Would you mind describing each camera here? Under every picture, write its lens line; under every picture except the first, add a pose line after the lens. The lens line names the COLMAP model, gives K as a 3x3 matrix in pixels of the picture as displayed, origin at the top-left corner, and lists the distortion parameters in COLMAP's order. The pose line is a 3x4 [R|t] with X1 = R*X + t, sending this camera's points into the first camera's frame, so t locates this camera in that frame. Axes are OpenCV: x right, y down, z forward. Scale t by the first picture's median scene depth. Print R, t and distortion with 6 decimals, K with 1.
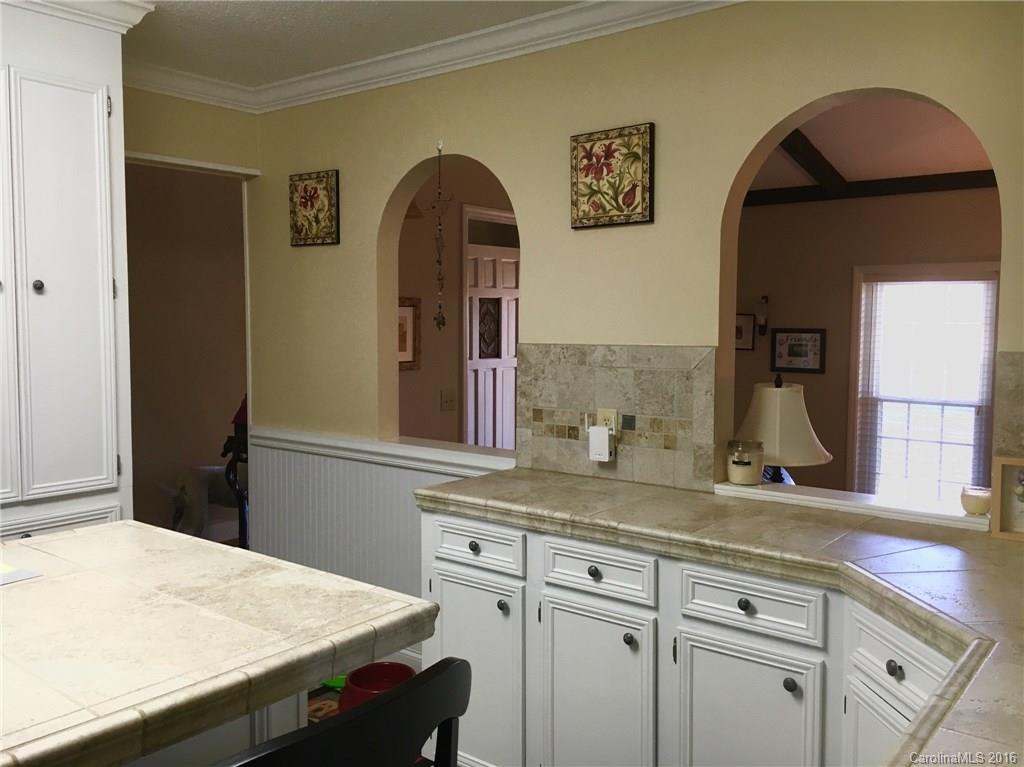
lens RADIAL K [[877.2, 0, 516.0], [0, 877.2, 376.8], [0, 0, 1]] dist [0.090015, -0.132574]
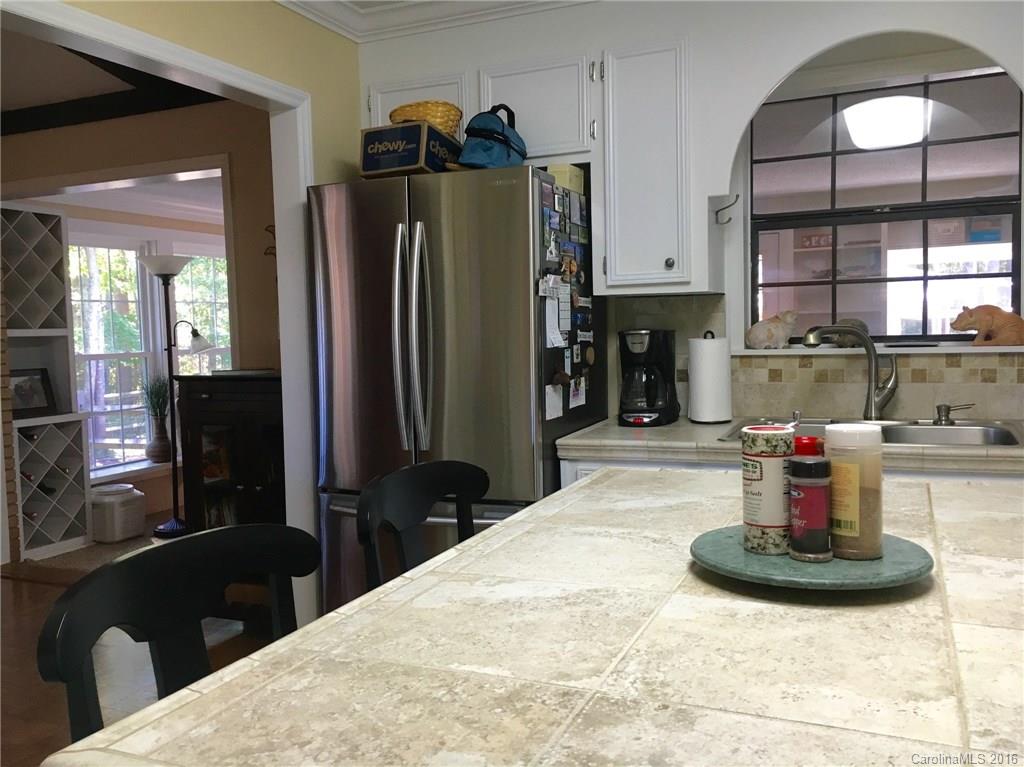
lens RADIAL K [[877.2, 0, 516.0], [0, 877.2, 376.8], [0, 0, 1]] dist [0.090015, -0.132574]
pose [[-0.966642, 0.038452, -0.253228, -0.216114], [0.006586, 0.992072, 0.125500, 0.003078], [0.256046, 0.119646, -0.959231, 1.476278]]
